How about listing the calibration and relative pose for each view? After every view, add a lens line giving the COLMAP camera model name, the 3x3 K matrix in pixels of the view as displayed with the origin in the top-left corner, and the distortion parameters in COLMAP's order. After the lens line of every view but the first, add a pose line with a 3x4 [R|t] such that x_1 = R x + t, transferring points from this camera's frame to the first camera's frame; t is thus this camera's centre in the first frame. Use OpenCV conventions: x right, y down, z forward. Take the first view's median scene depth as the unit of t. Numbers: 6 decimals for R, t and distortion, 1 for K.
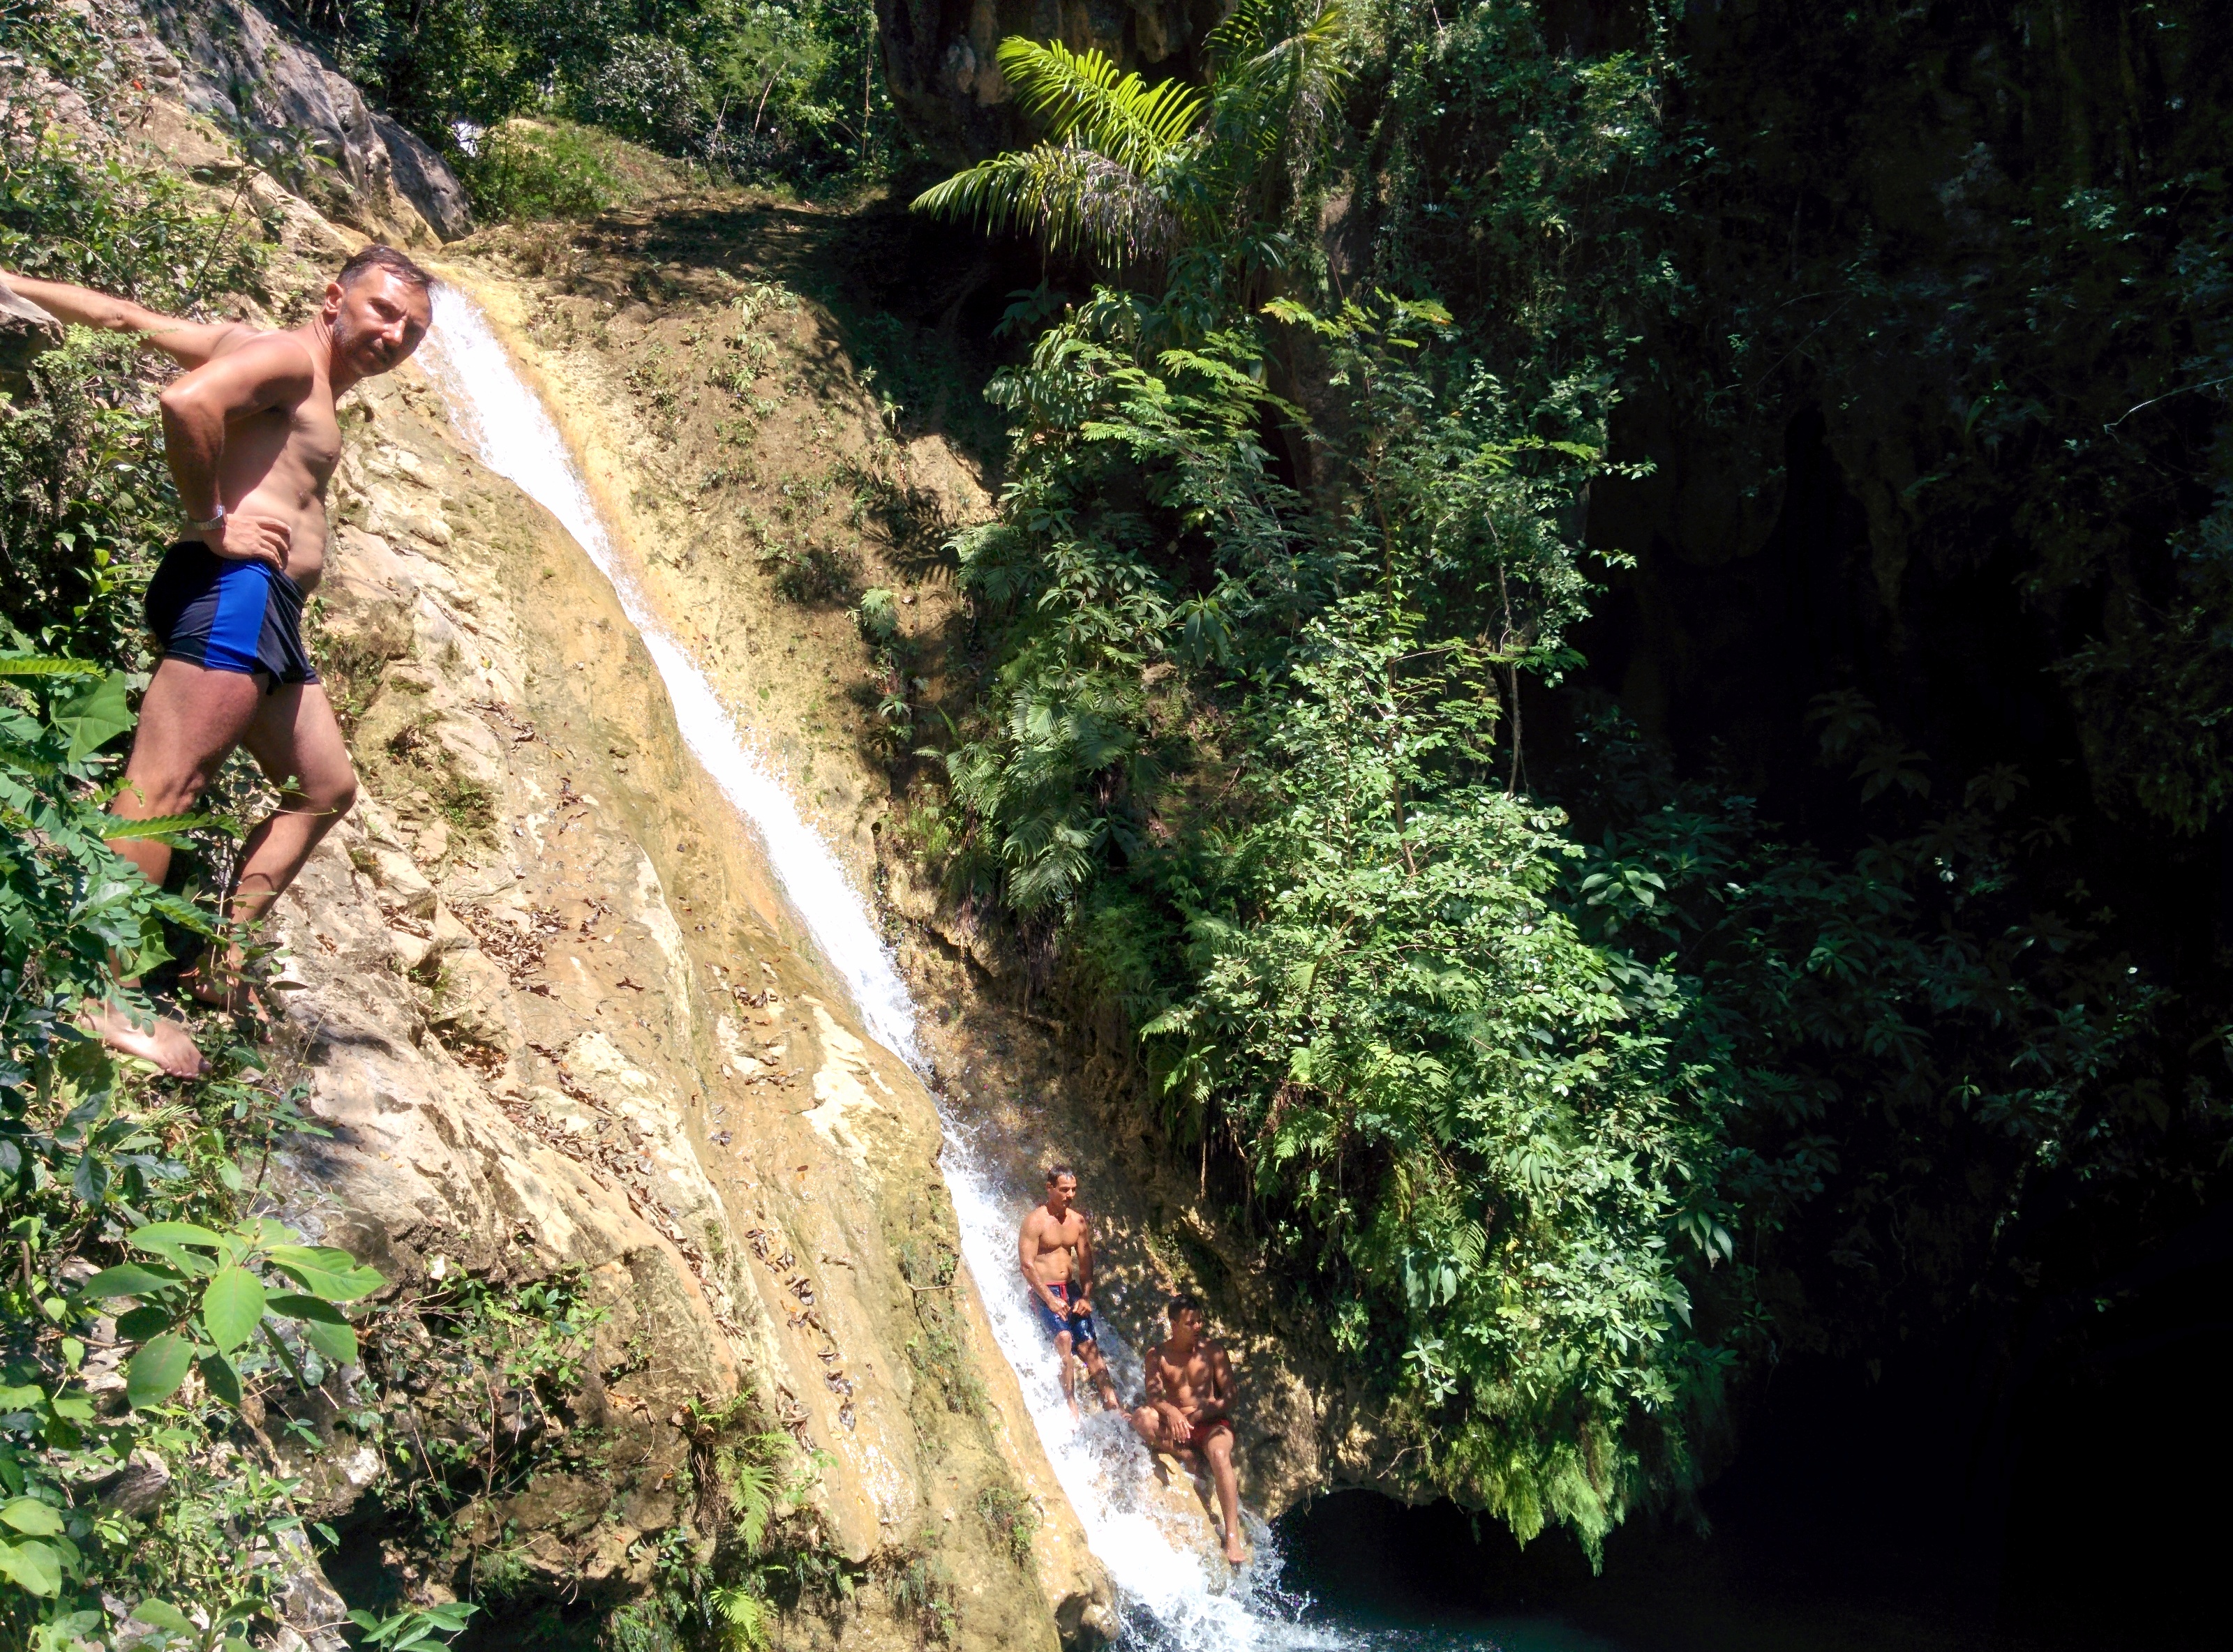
lens RADIAL K [[1984.1, 0, 1132.4], [0, 1984.1, 851.4], [0, 0, 1]] dist [0.066672, -0.114105]
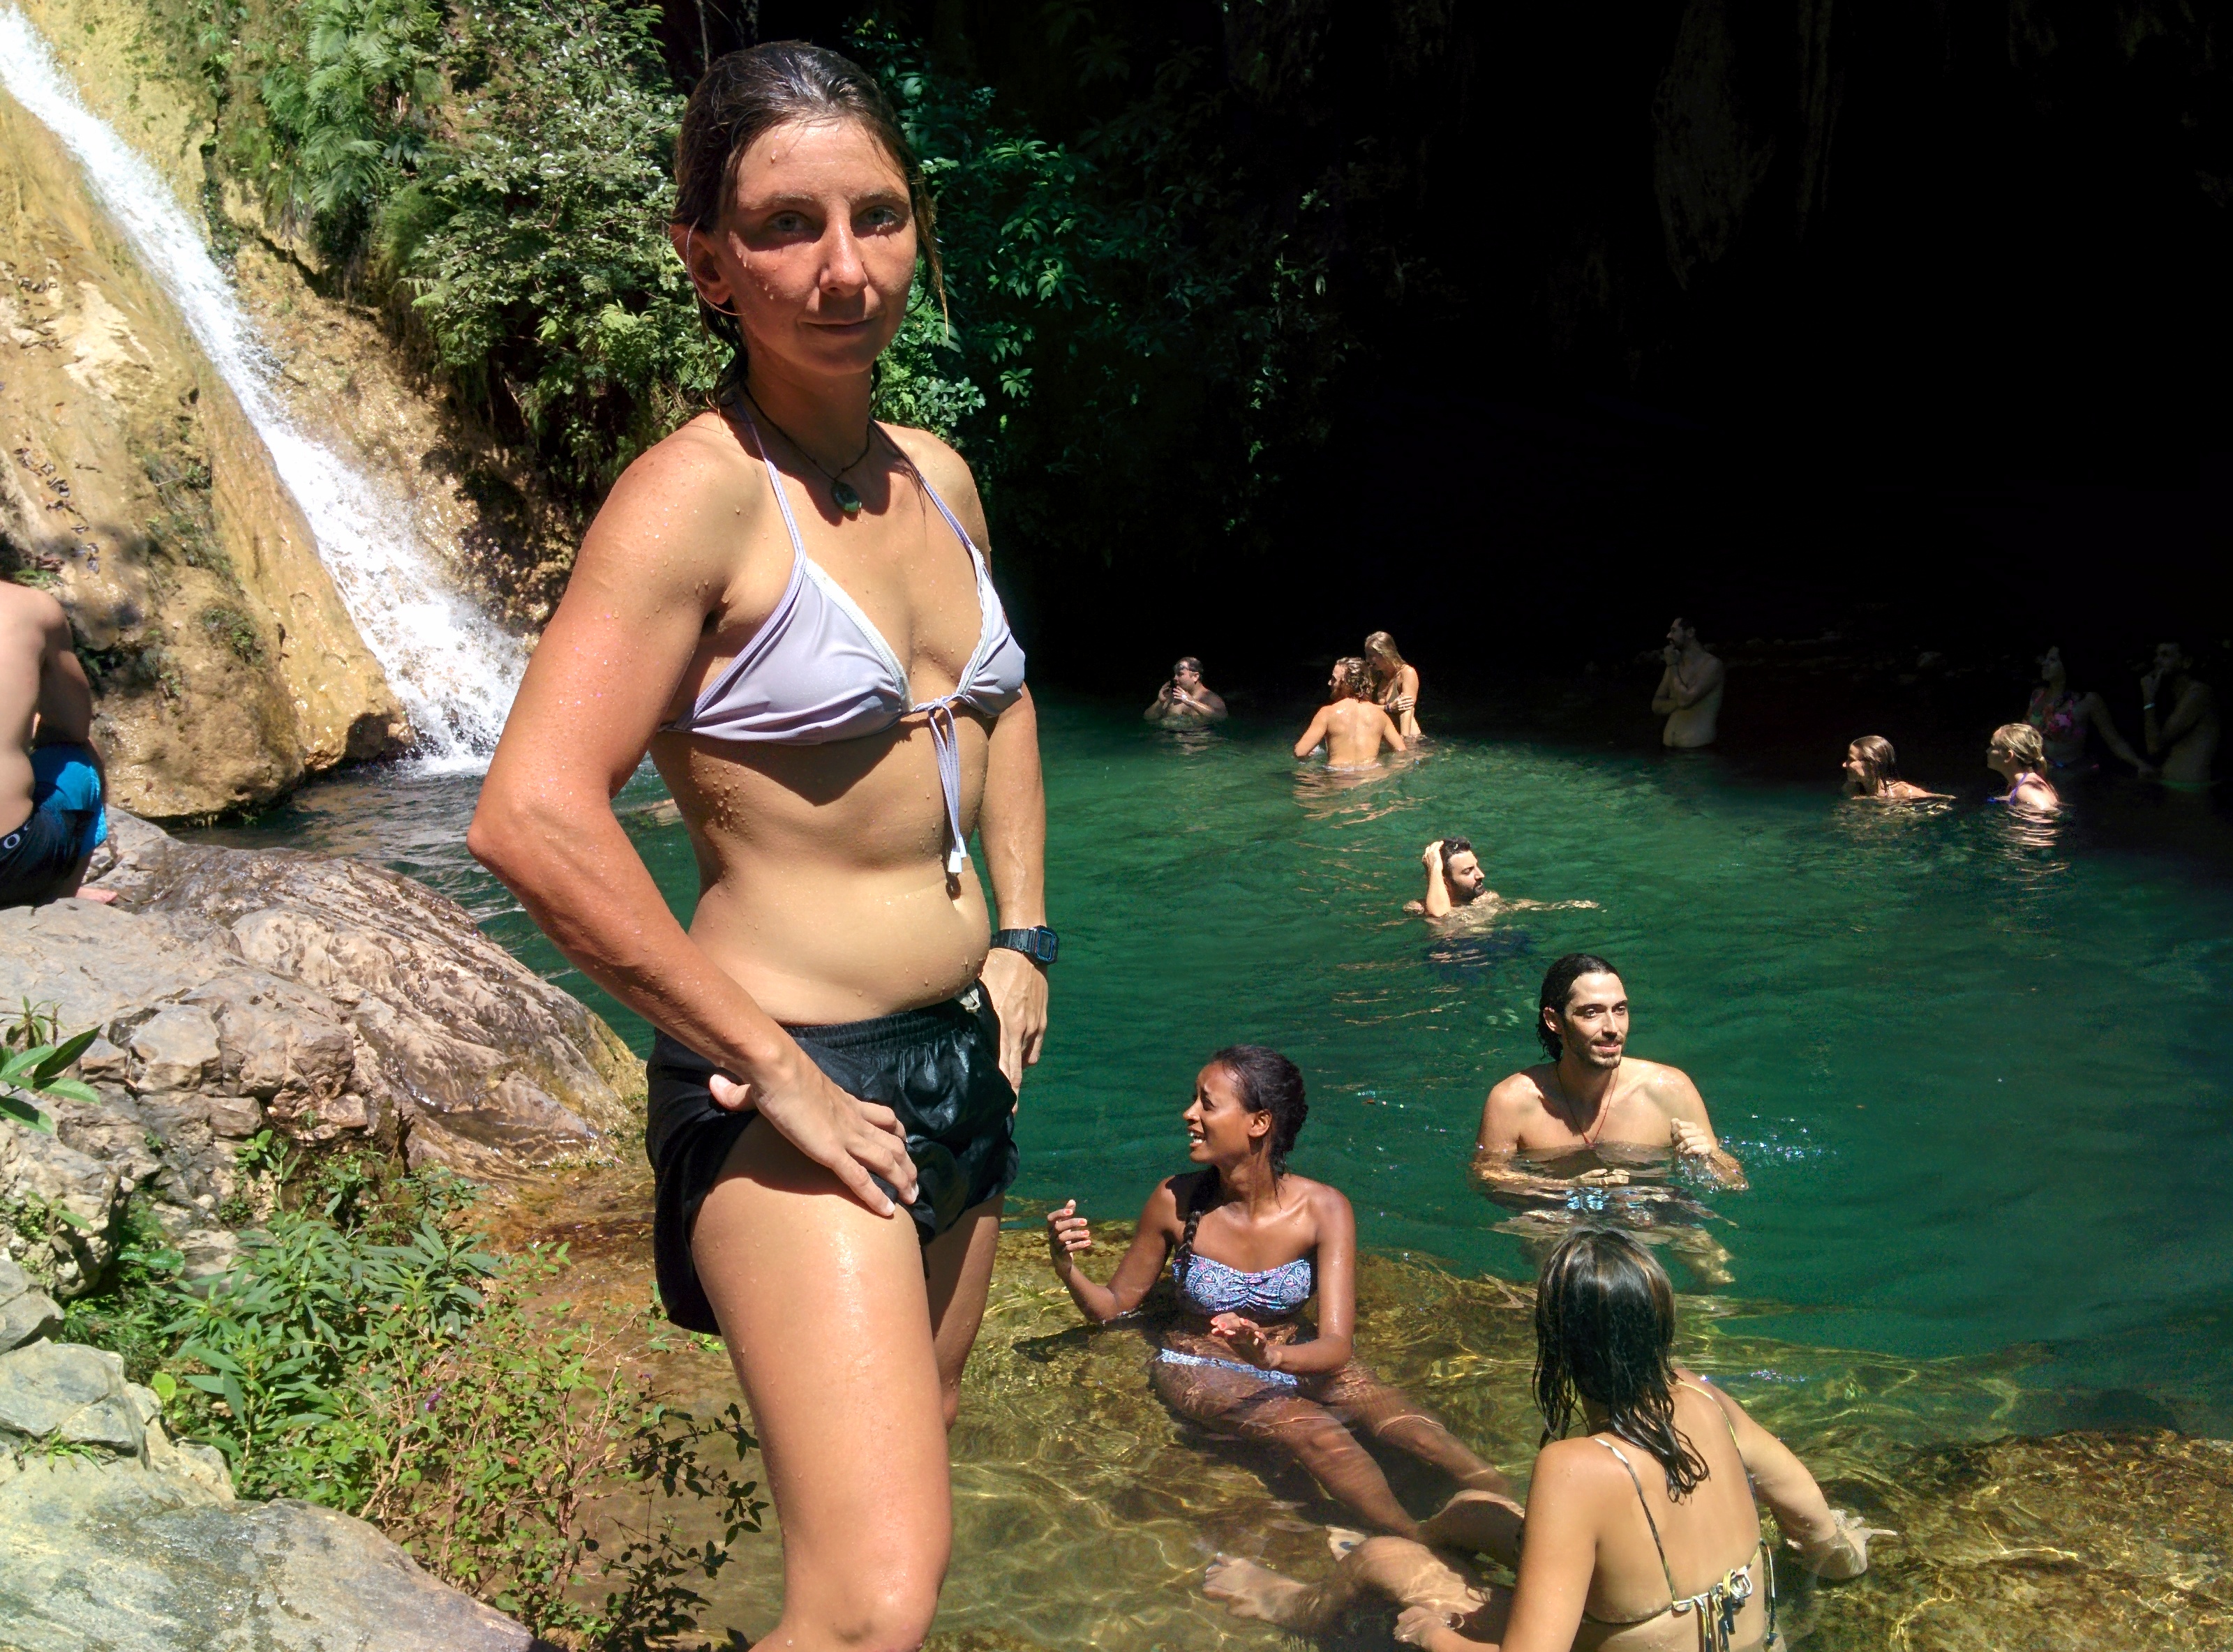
lens RADIAL K [[1963.6, 0, 1111.7], [0, 1963.6, 857.7], [0, 0, 1]] dist [0.077222, -0.097372]
pose [[0.990339, -0.090112, 0.105401, 0.292025], [0.051953, 0.945829, 0.320482, 0.042433], [-0.128571, -0.311910, 0.941372, -0.362971]]
